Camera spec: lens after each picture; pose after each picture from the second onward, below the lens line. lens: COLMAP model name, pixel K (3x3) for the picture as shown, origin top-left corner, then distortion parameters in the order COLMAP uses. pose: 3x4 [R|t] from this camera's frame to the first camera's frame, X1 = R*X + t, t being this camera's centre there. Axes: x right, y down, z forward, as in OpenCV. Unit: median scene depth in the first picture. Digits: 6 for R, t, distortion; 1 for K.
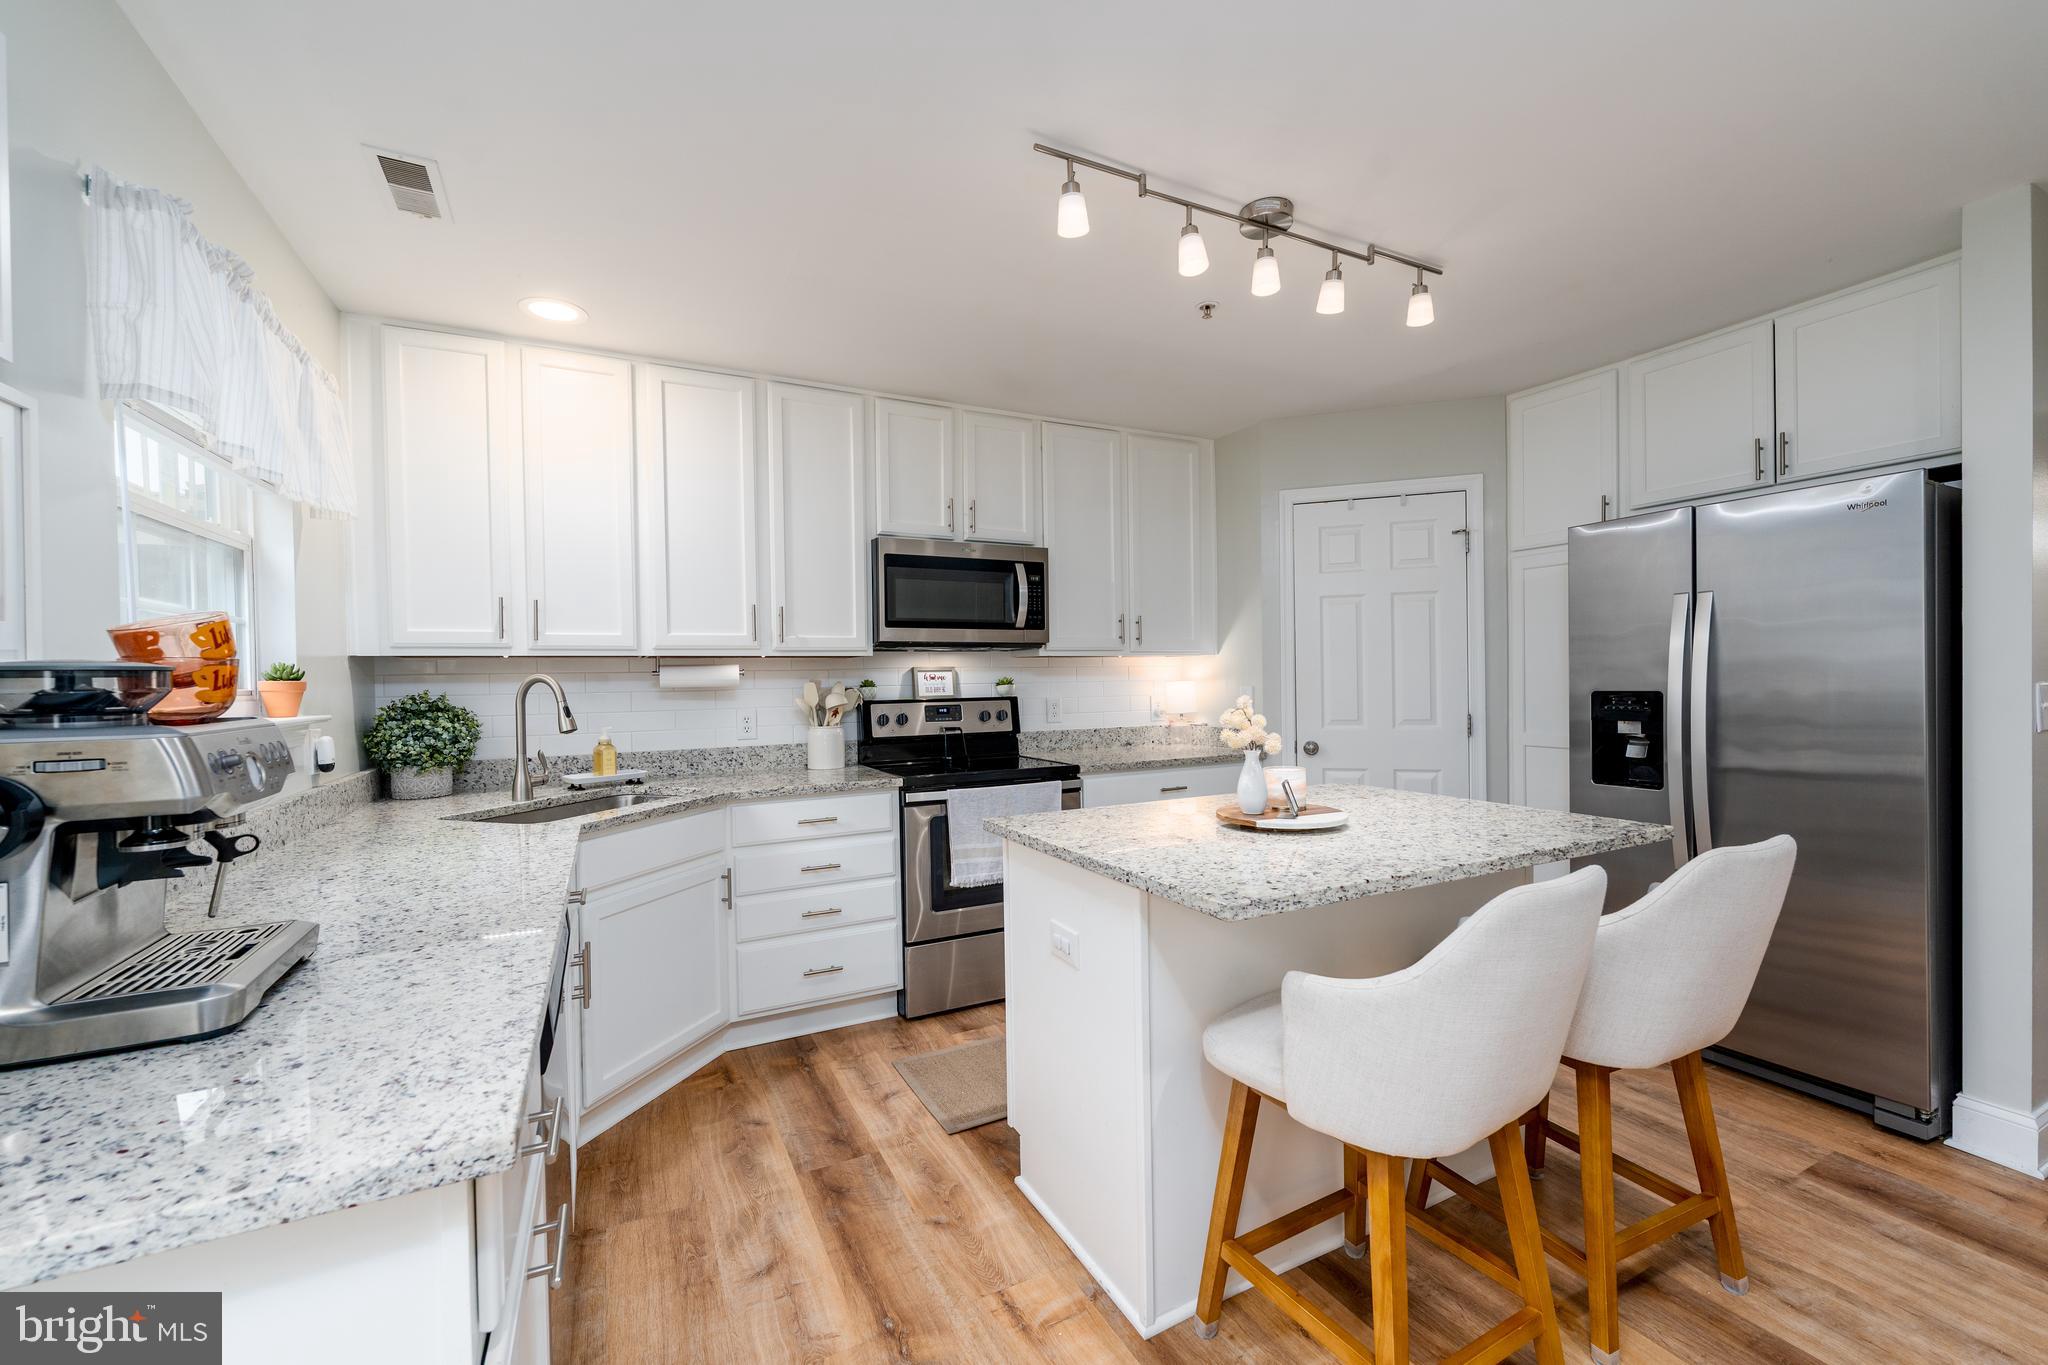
lens RADIAL K [[828.2, 0, 1026.8], [0, 828.2, 686.9], [0, 0, 1]] dist [0.001212, -0.000402]
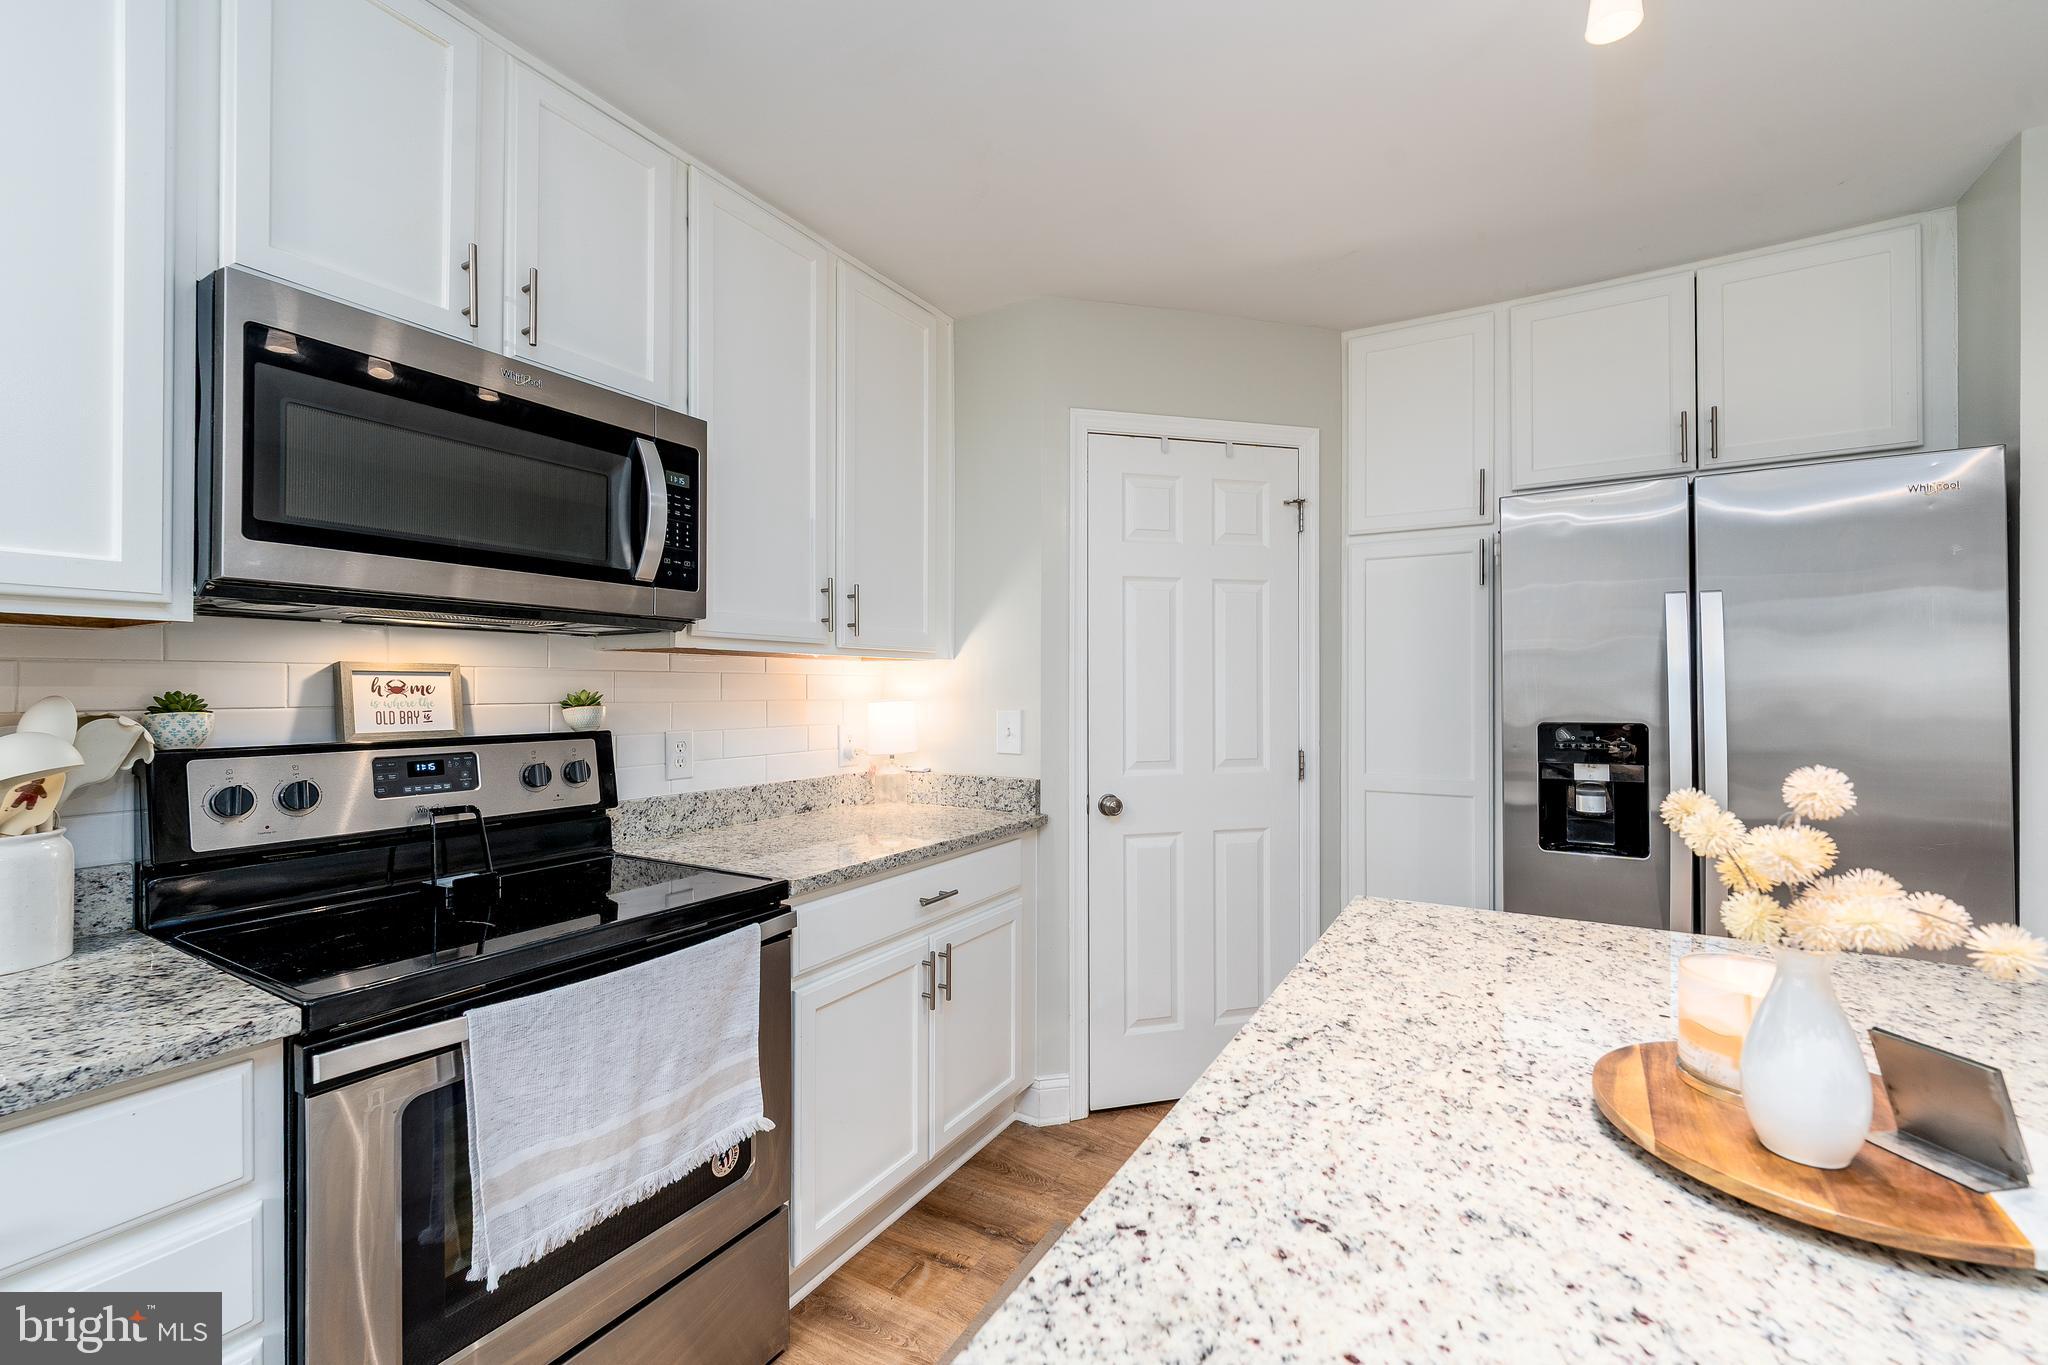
lens RADIAL K [[847.0, 0, 1027.1], [0, 847.0, 687.0], [0, 0, 1]] dist [0.000701, -0.000282]
pose [[0.844167, 0.016977, 0.535812, -0.084438], [-0.007447, 0.999773, -0.019945, -0.006822], [-0.536029, 0.012847, 0.844102, 0.534477]]
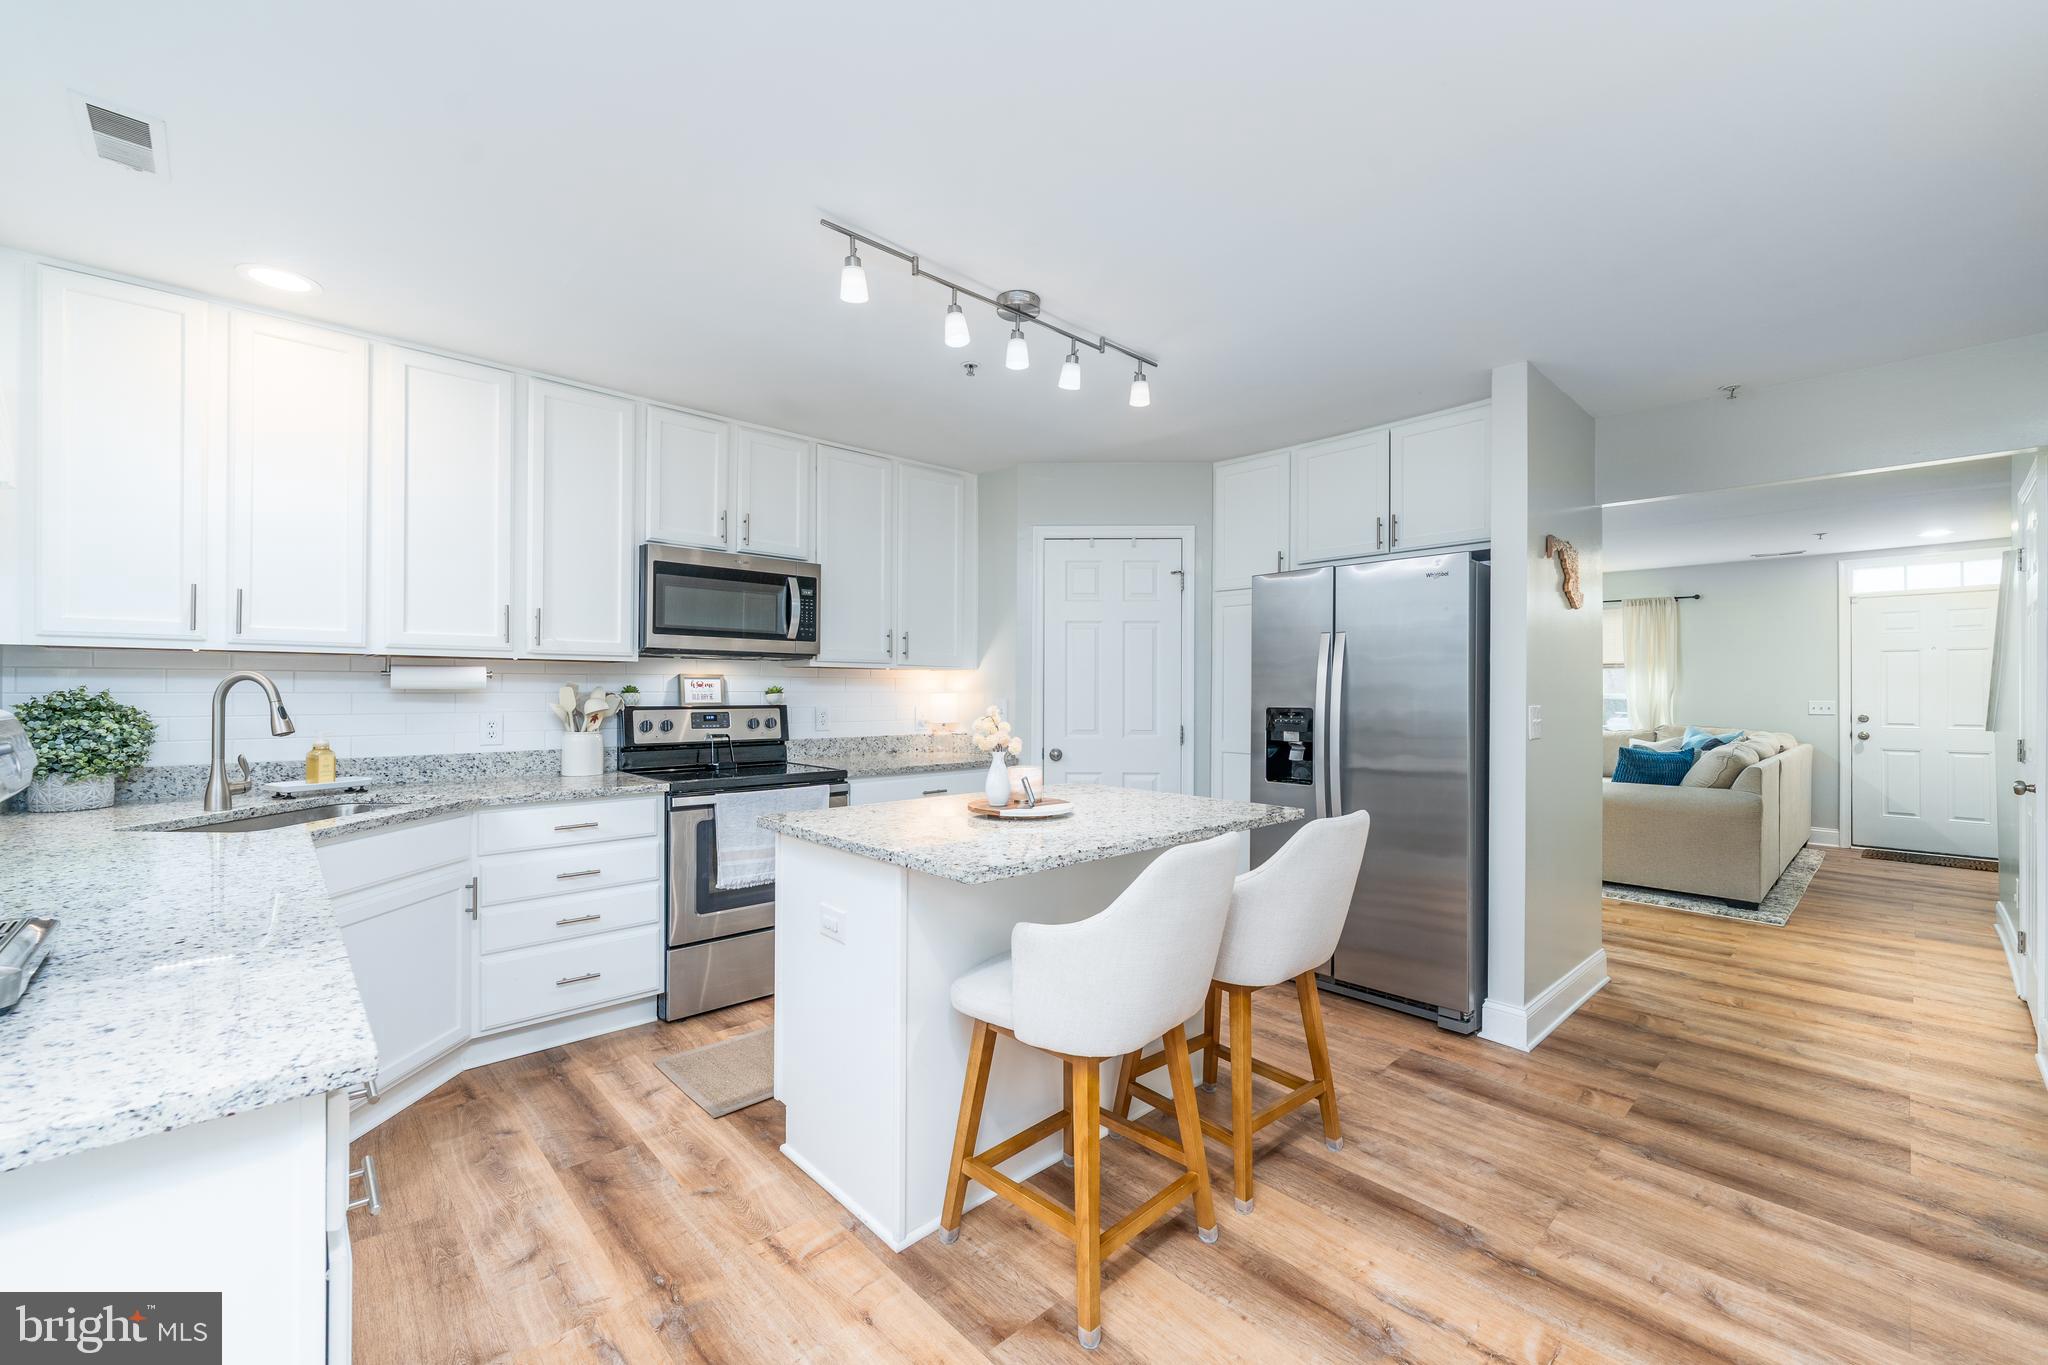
lens RADIAL K [[828.2, 0, 1026.8], [0, 828.2, 686.9], [0, 0, 1]] dist [0.001212, -0.000402]
pose [[0.960999, 0.021812, 0.275689, -0.010418], [-0.017669, 0.999691, -0.017501, 0.002226], [-0.275985, 0.011948, 0.961088, -0.090224]]
